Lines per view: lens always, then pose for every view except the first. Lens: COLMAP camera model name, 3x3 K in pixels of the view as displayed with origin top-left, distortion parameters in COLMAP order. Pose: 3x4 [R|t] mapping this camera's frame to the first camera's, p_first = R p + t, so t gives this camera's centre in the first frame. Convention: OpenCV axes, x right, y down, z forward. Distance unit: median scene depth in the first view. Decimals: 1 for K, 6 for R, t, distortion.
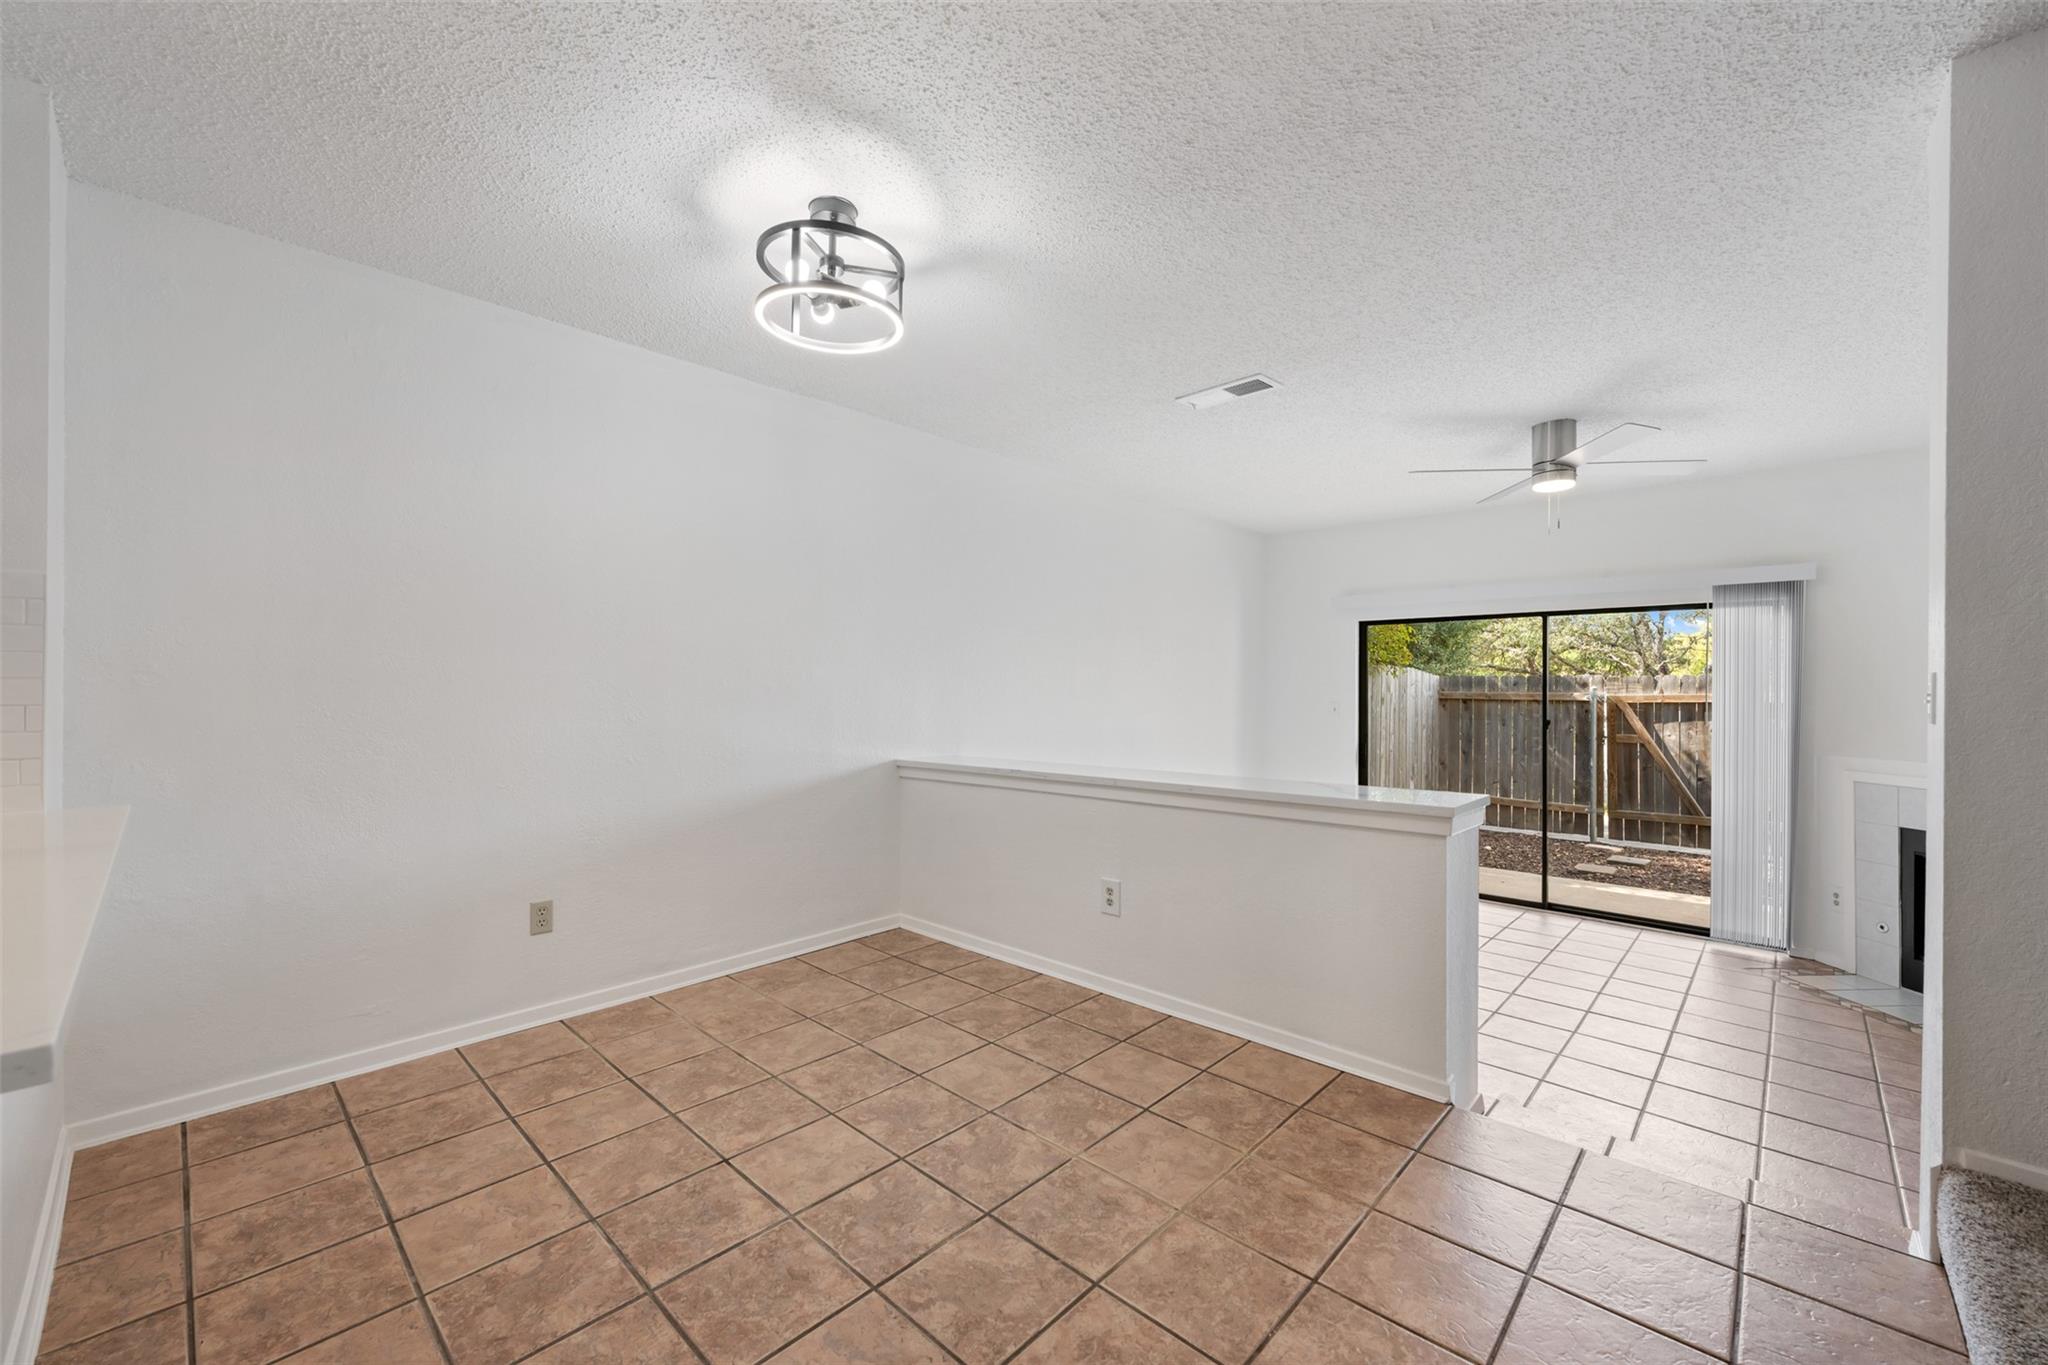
lens RADIAL K [[814.6, 0, 1030.9], [0, 814.6, 686.8], [0, 0, 1]] dist [-0.002271, 0.001053]
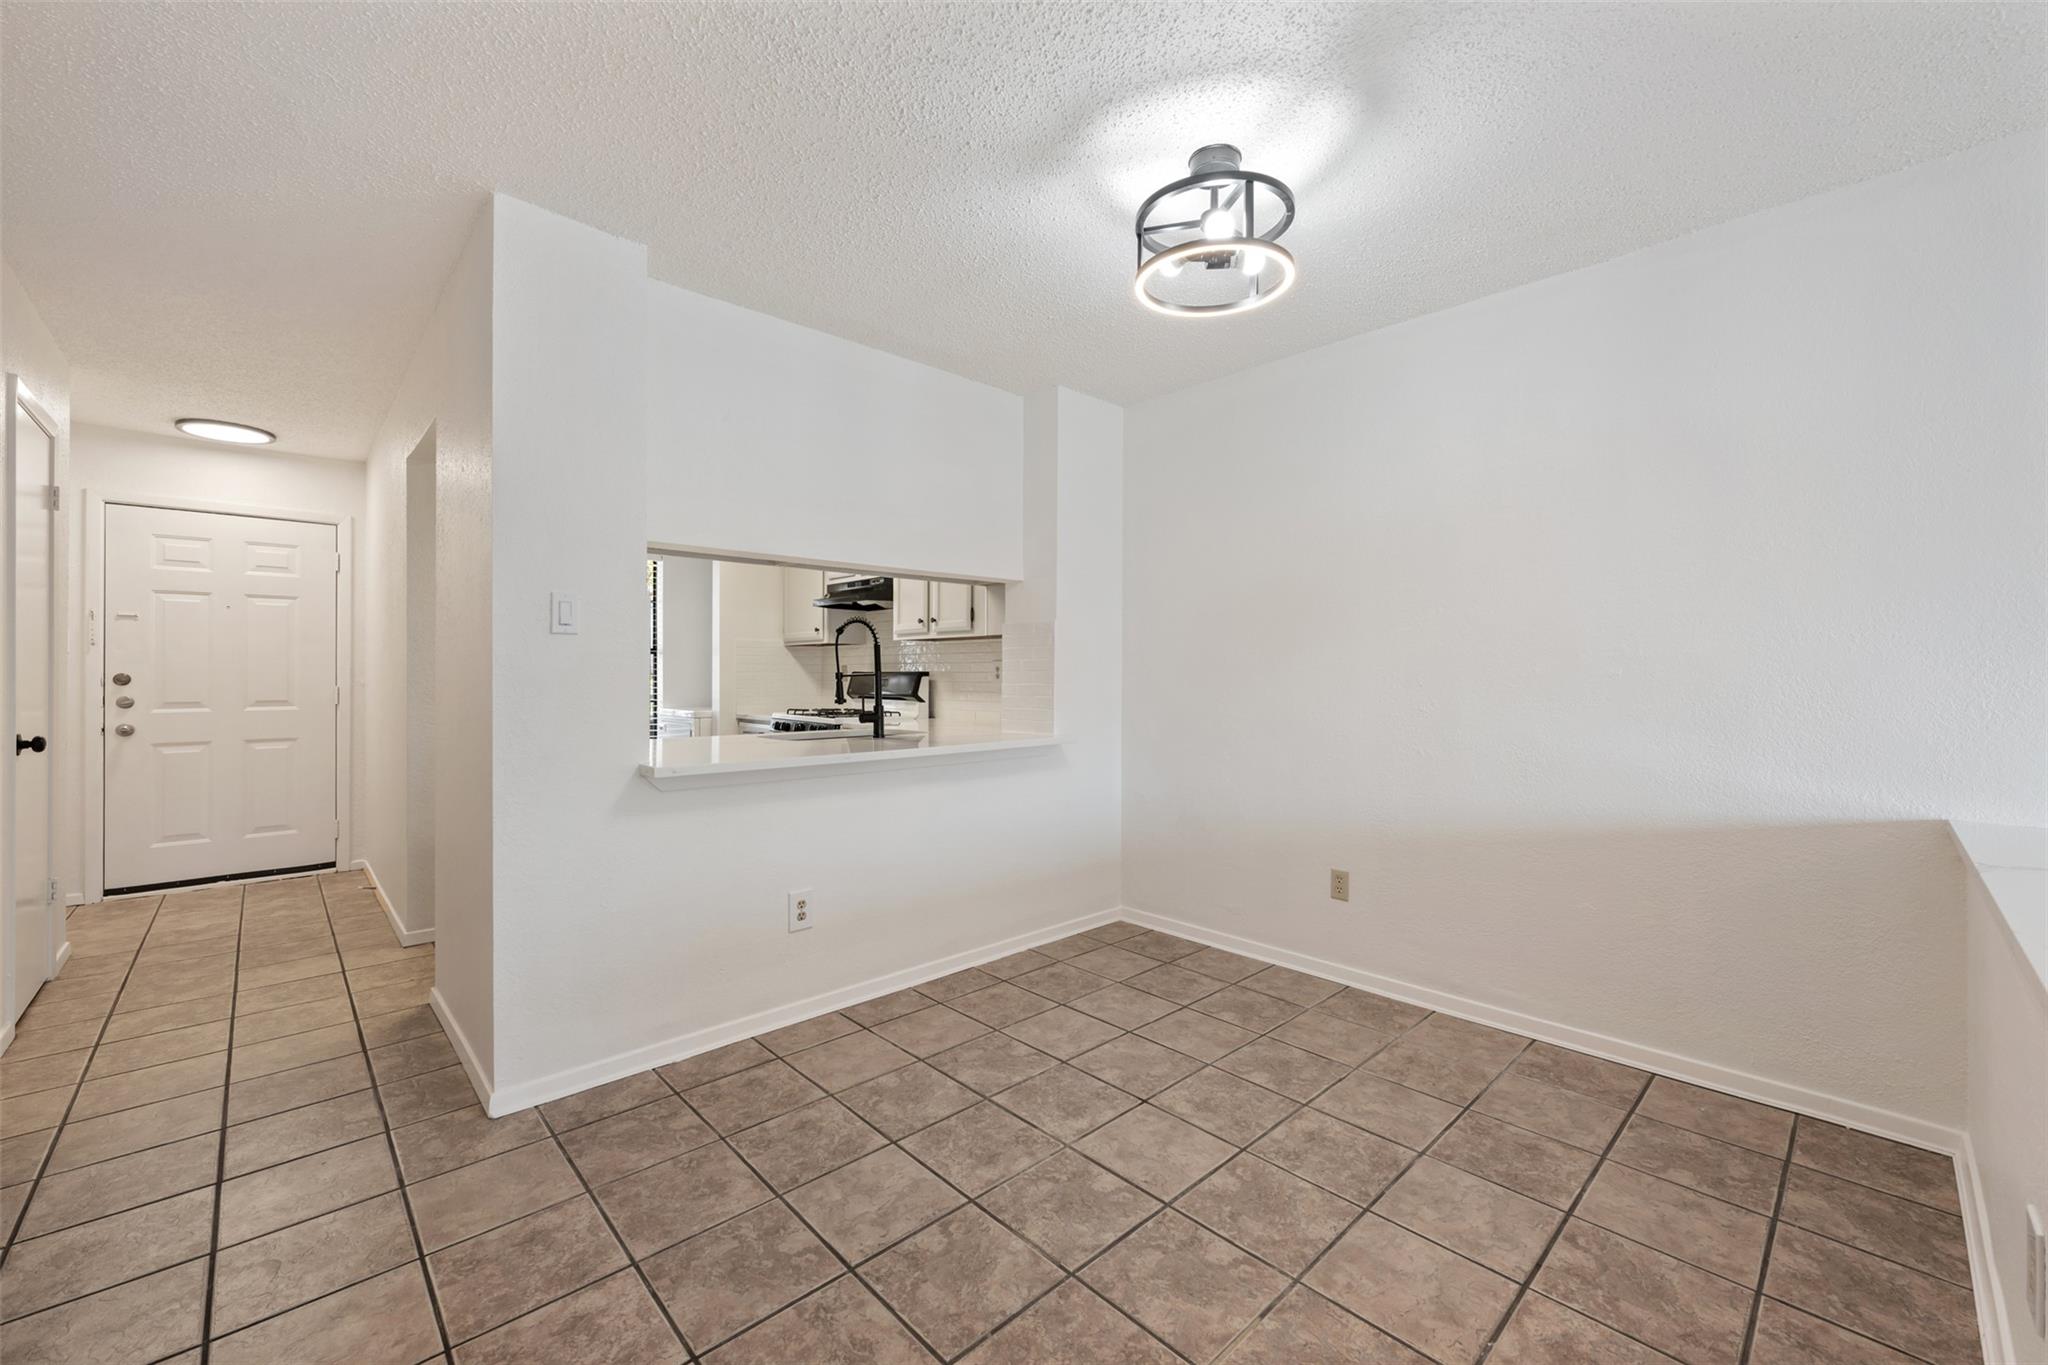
lens RADIAL K [[814.6, 0, 1013.8], [0, 814.6, 670.3], [0, 0, 1]] dist [-0.002271, 0.001053]
pose [[-0.075304, -0.007377, -0.997133, 0.324148], [-0.002675, 0.999971, -0.007196, 0.001163], [0.997157, 0.002126, -0.075322, 0.391269]]
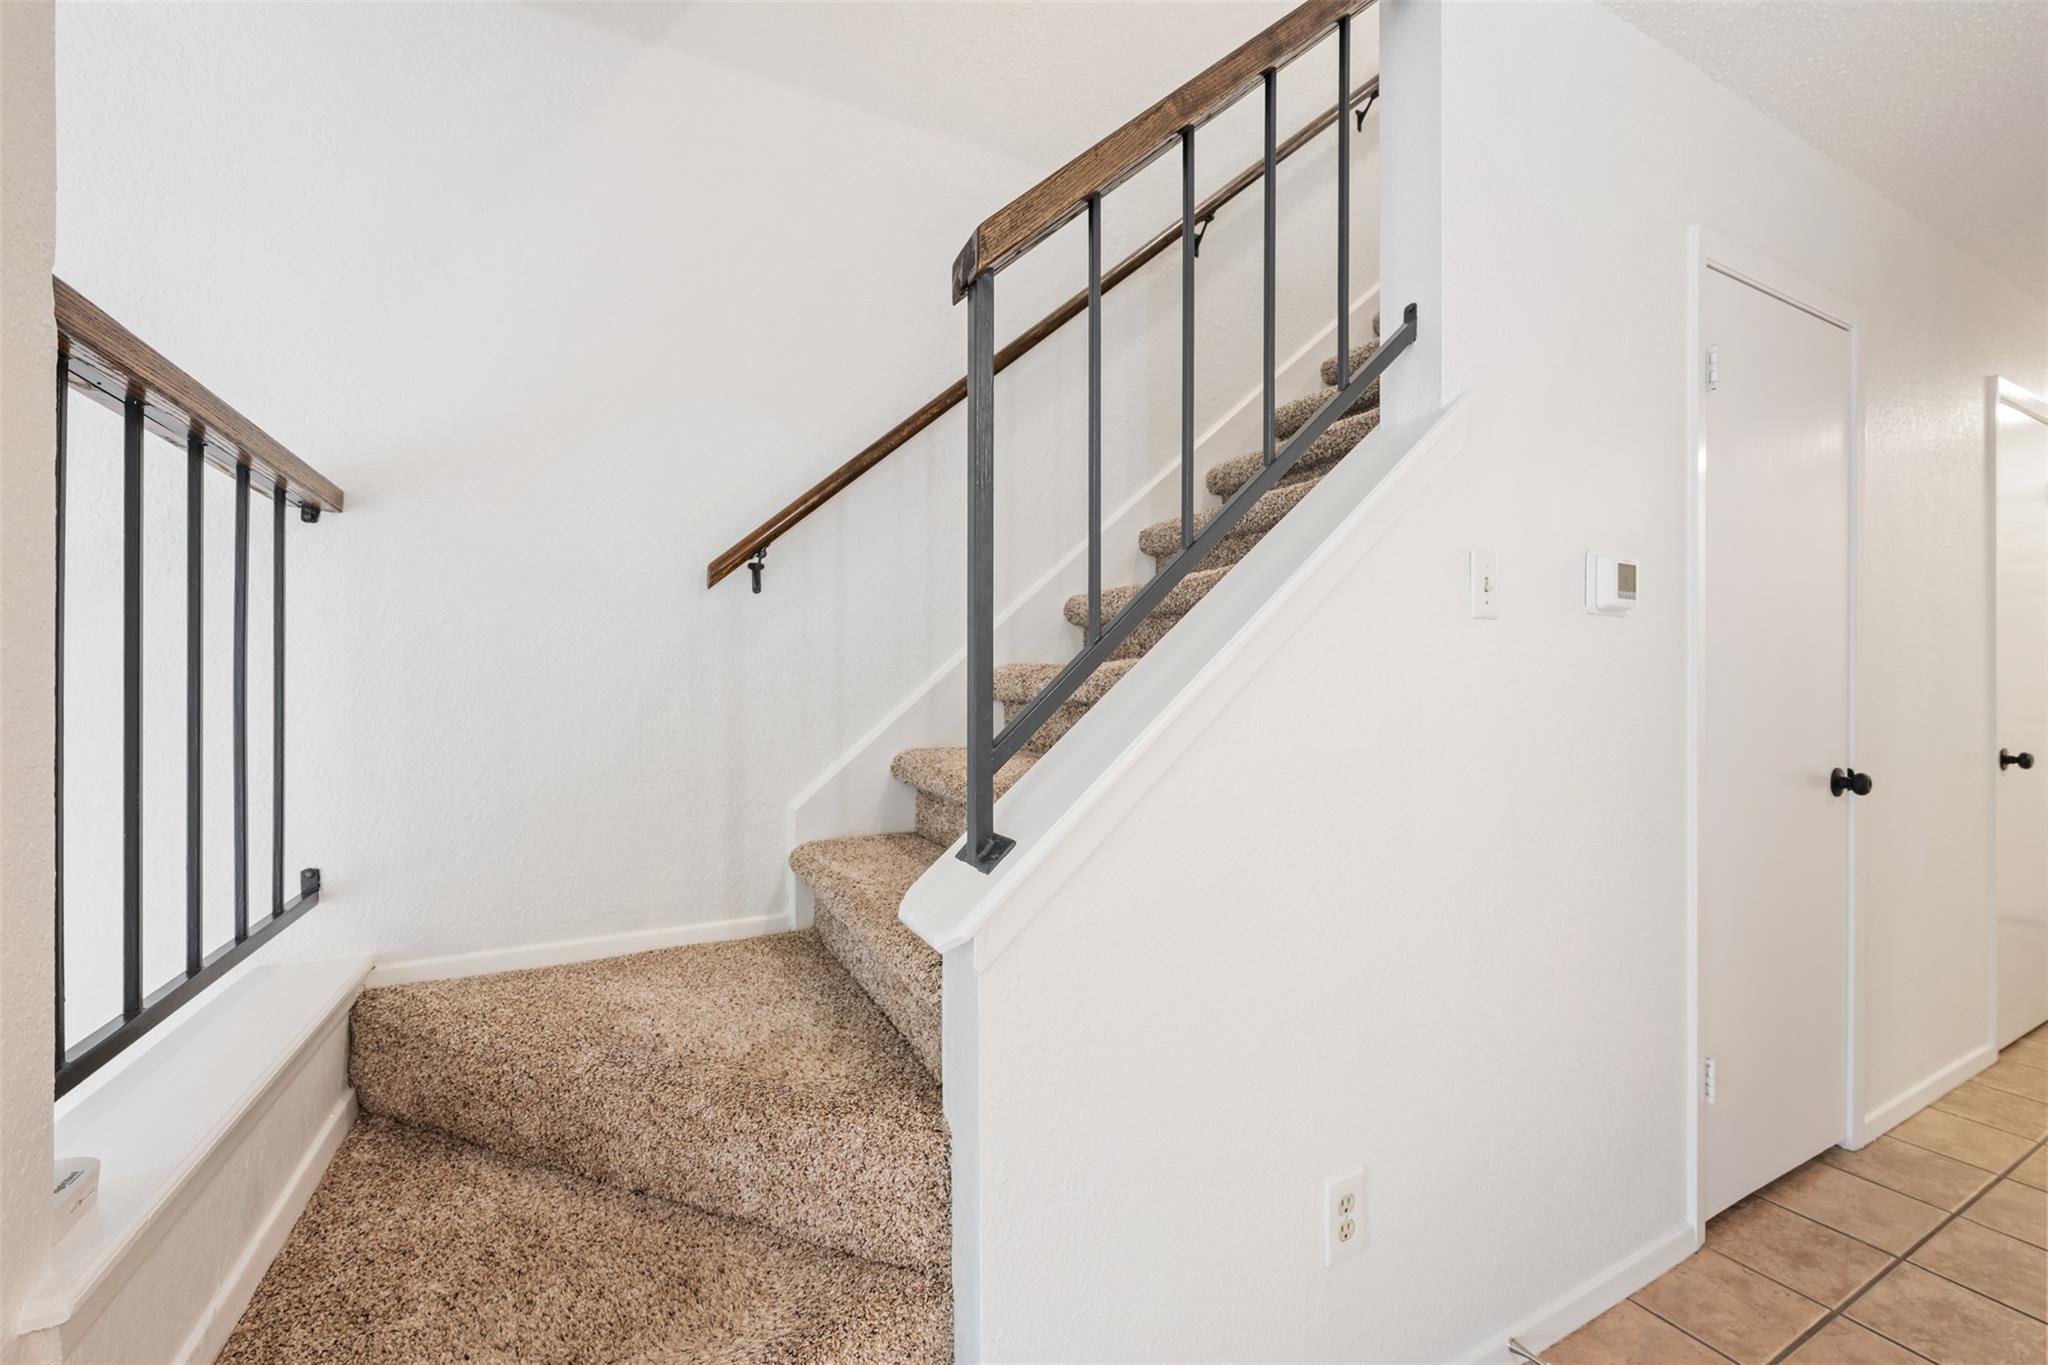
lens RADIAL K [[814.6, 0, 1033.1], [0, 814.6, 689.6], [0, 0, 1]] dist [-0.002271, 0.001053]
pose [[-0.941269, -0.002660, 0.337648, 0.235697], [-0.000521, 0.999979, 0.006426, 0.001128], [-0.337658, 0.005873, -0.941251, 0.387414]]
